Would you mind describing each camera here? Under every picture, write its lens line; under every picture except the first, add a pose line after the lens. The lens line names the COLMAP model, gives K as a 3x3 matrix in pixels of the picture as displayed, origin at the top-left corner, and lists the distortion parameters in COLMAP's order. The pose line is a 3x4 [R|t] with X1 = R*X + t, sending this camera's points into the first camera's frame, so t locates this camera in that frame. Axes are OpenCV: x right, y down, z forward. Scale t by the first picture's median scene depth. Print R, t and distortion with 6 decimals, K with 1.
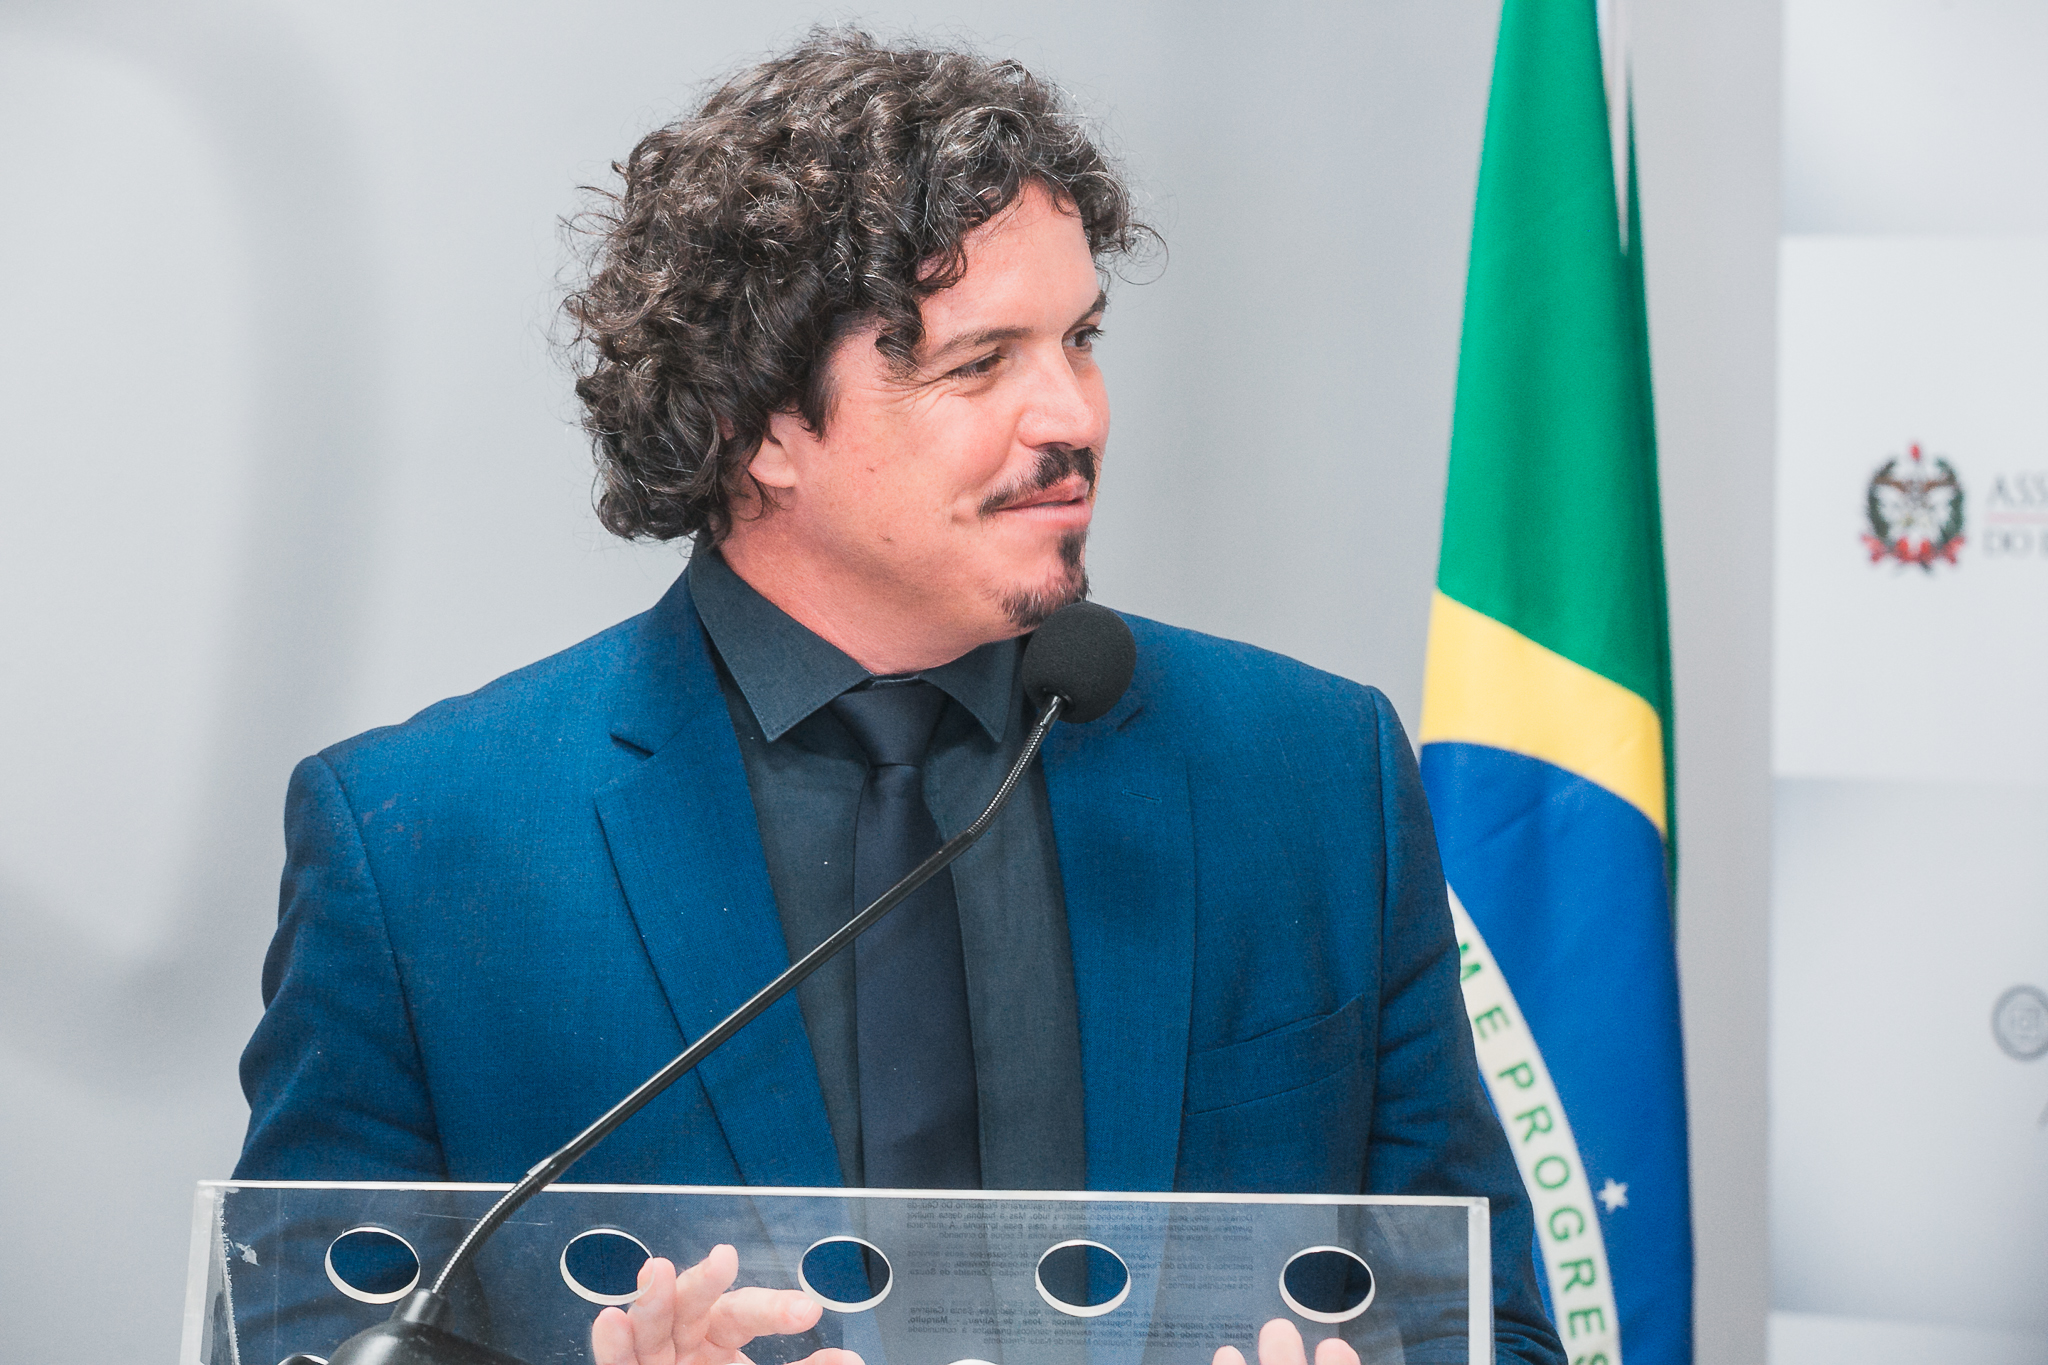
lens RADIAL K [[8911.3, 0, 1022.7], [0, 8911.3, 682.7], [0, 0, 1]] dist [0.261585, 0.000000]
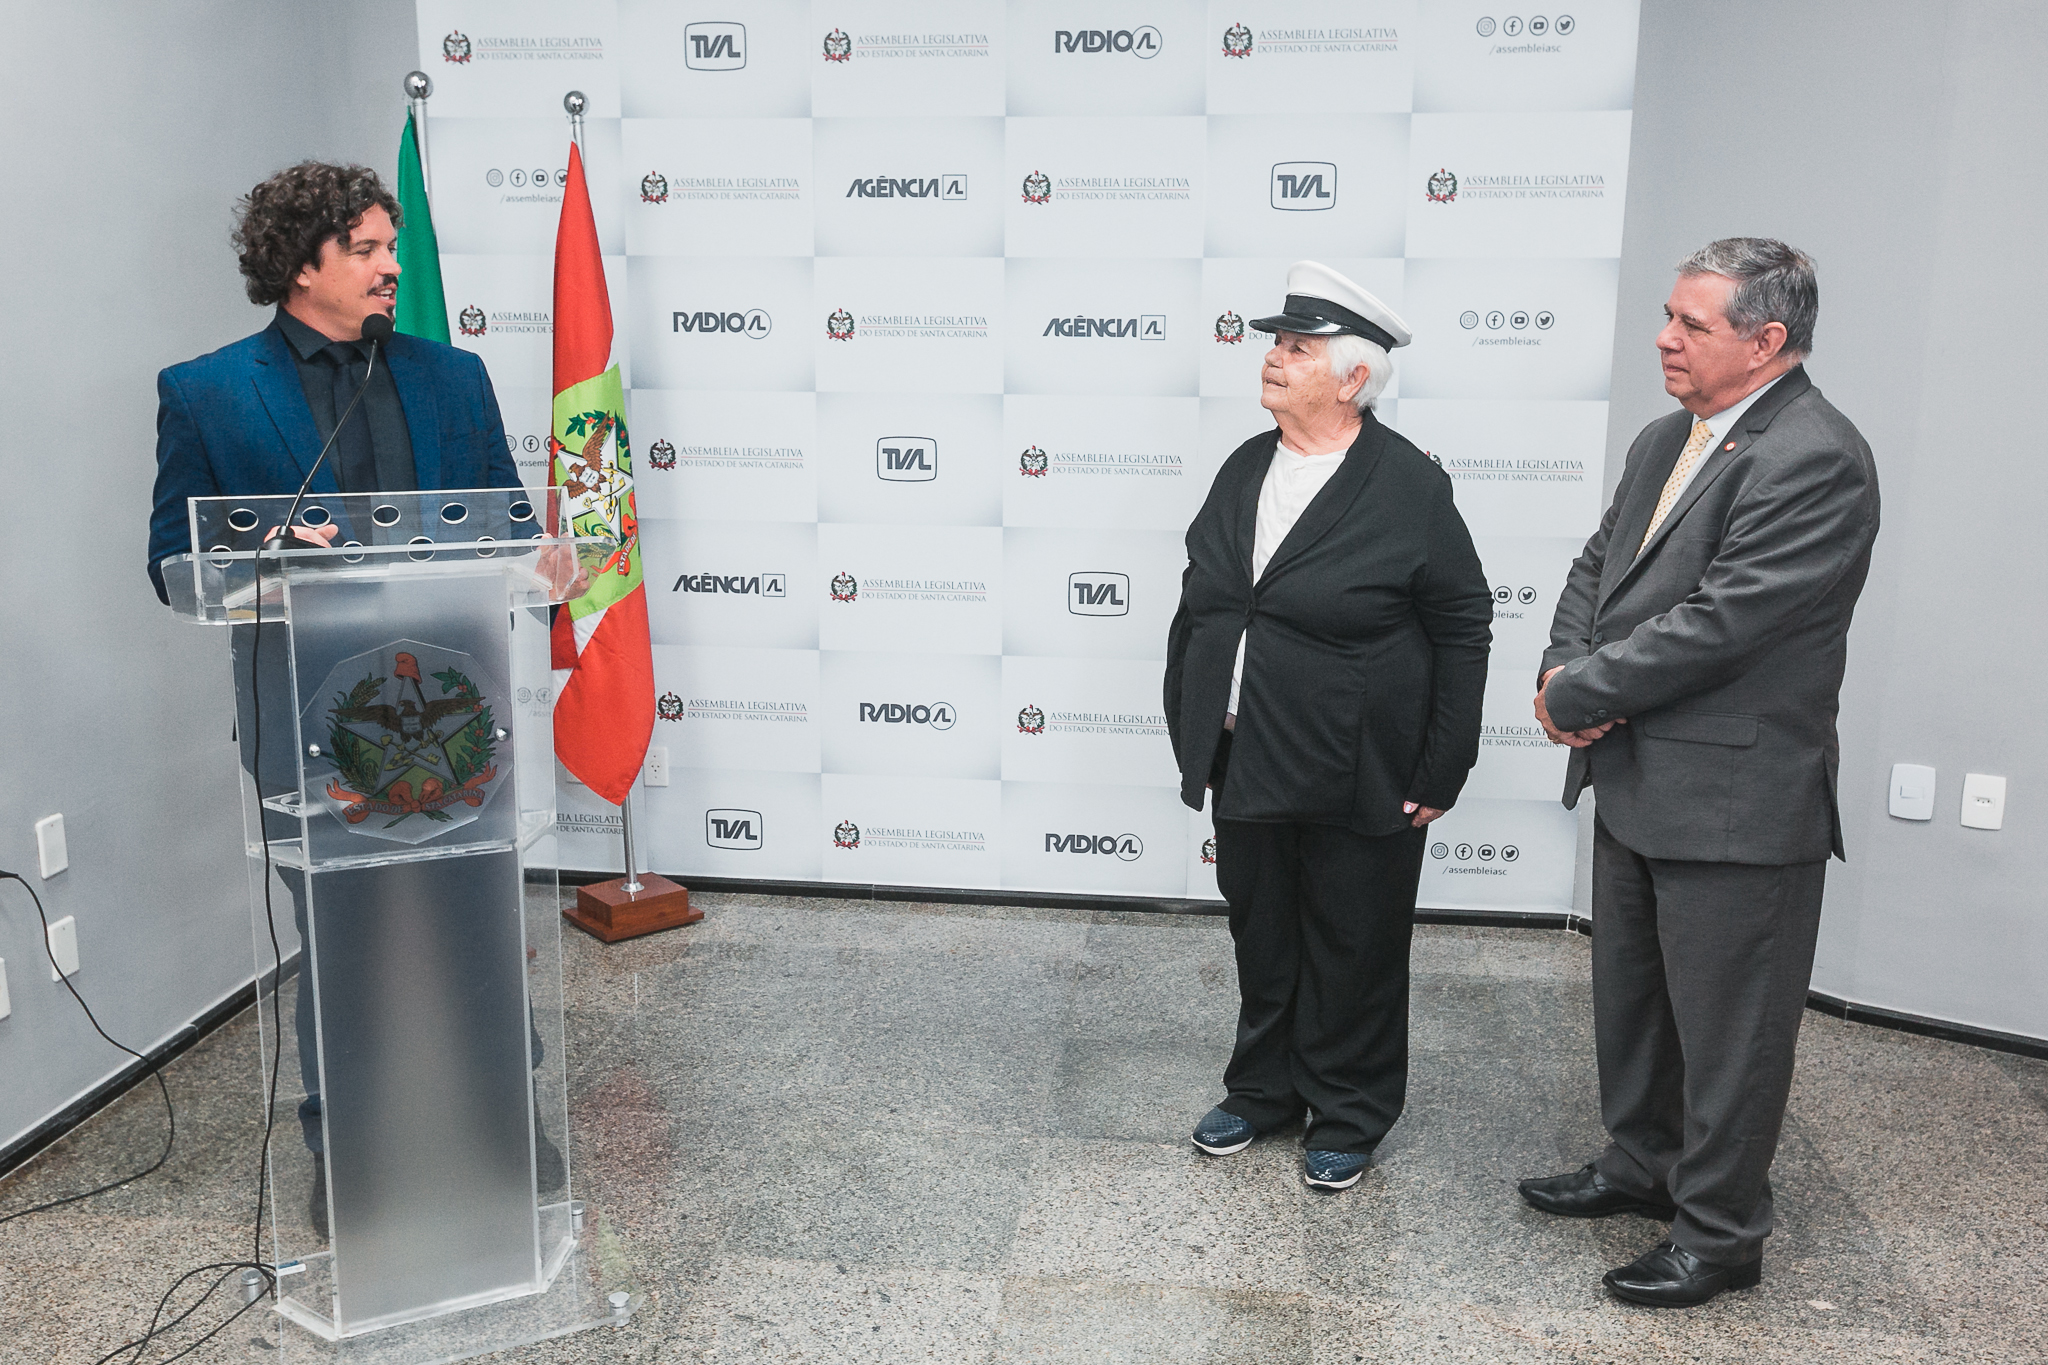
lens RADIAL K [[1800.3, 0, 1020.3], [0, 1800.3, 681.0], [0, 0, 1]] dist [0.012050, 0.041072]
pose [[0.936985, -0.049139, 0.345896, -0.017780], [-0.010772, 0.985525, 0.169186, 0.009012], [-0.349203, -0.162251, 0.922893, 0.200458]]
